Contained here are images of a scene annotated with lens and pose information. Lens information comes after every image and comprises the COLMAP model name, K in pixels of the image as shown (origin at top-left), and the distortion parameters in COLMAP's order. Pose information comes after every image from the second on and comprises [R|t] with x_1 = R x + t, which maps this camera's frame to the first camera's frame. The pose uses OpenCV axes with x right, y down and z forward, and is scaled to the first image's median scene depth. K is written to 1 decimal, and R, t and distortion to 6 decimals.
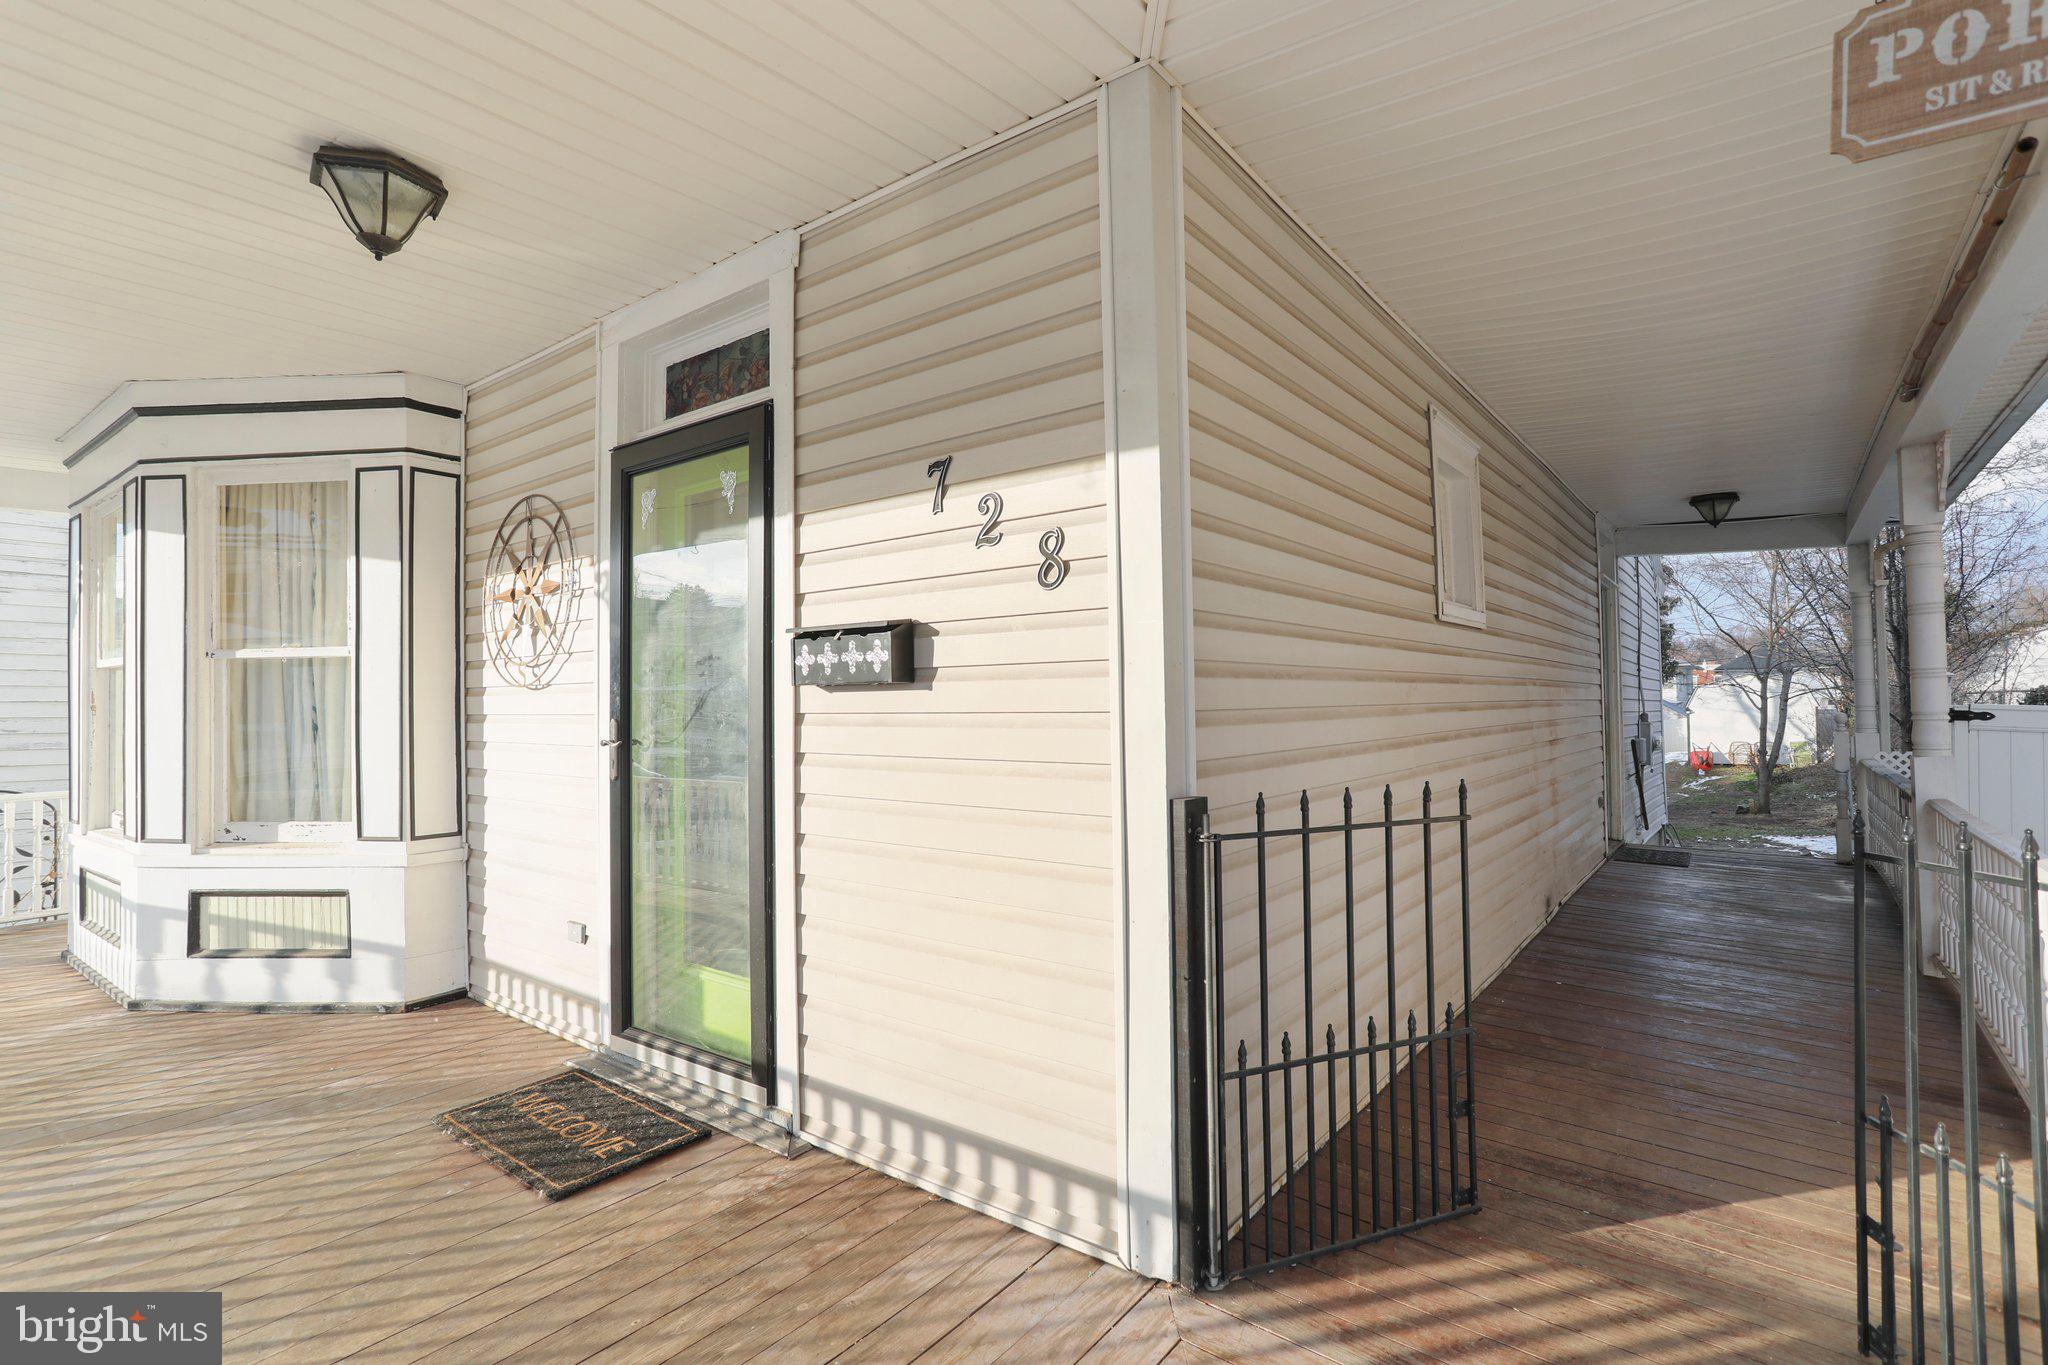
lens RADIAL K [[976.4, 0, 1024.0], [0, 976.4, 682.5], [0, 0, 1]] dist [-0.053434, 0.041246]
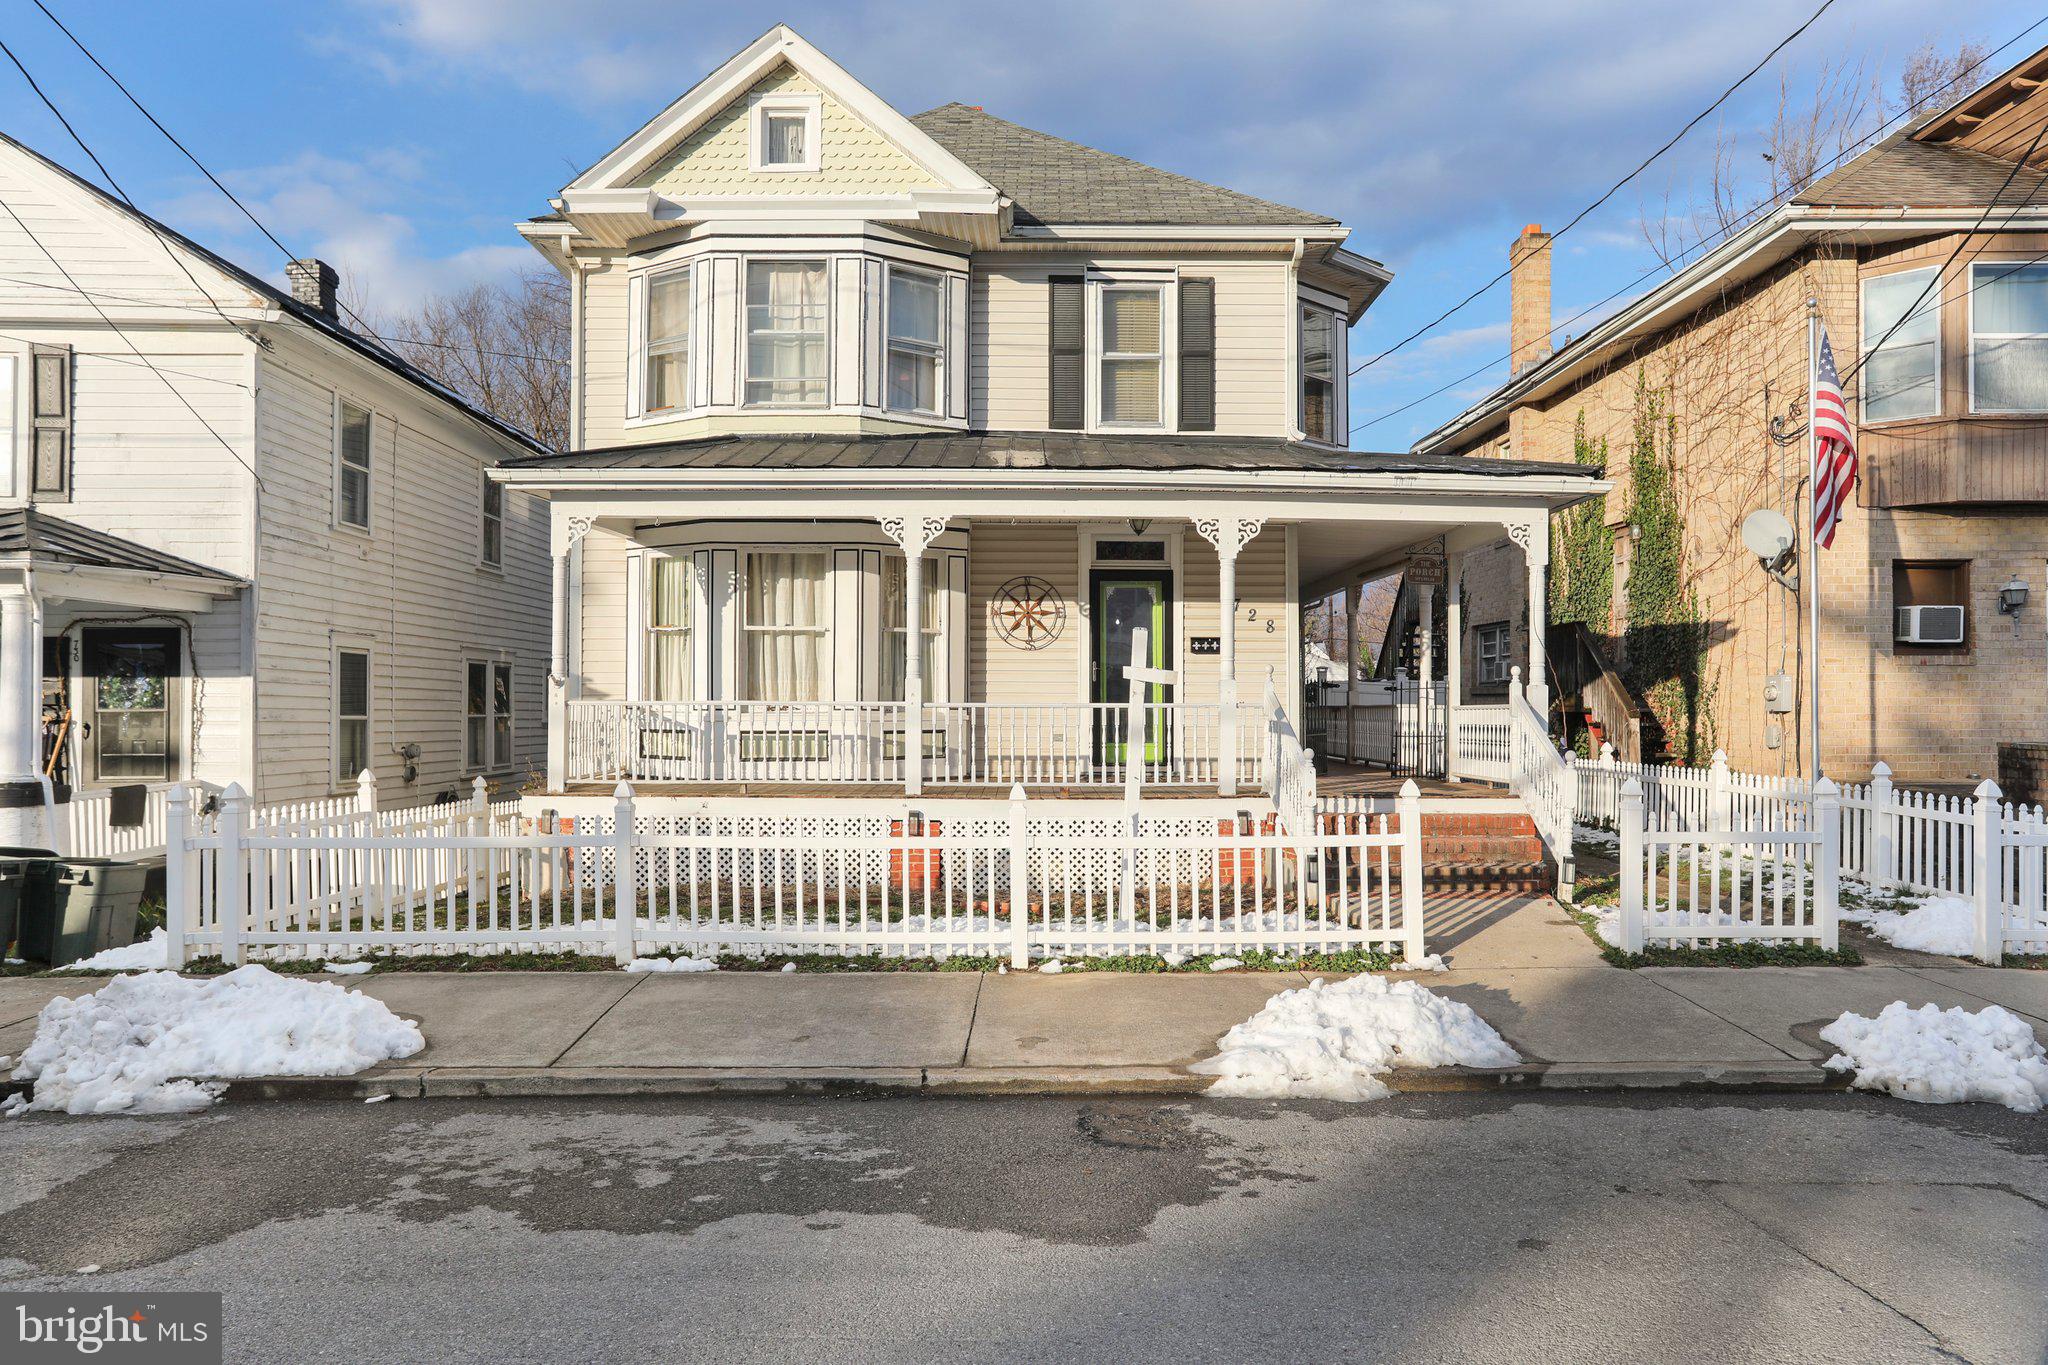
lens RADIAL K [[1320.7, 0, 1024.5], [0, 1320.7, 686.5], [0, 0, 1]] dist [-0.010260, 0.002364]
pose [[0.788278, 0.023202, 0.614882, -3.651322], [-0.025741, 0.999657, -0.004721, 0.165828], [-0.614781, -0.012106, 0.788605, -2.461000]]
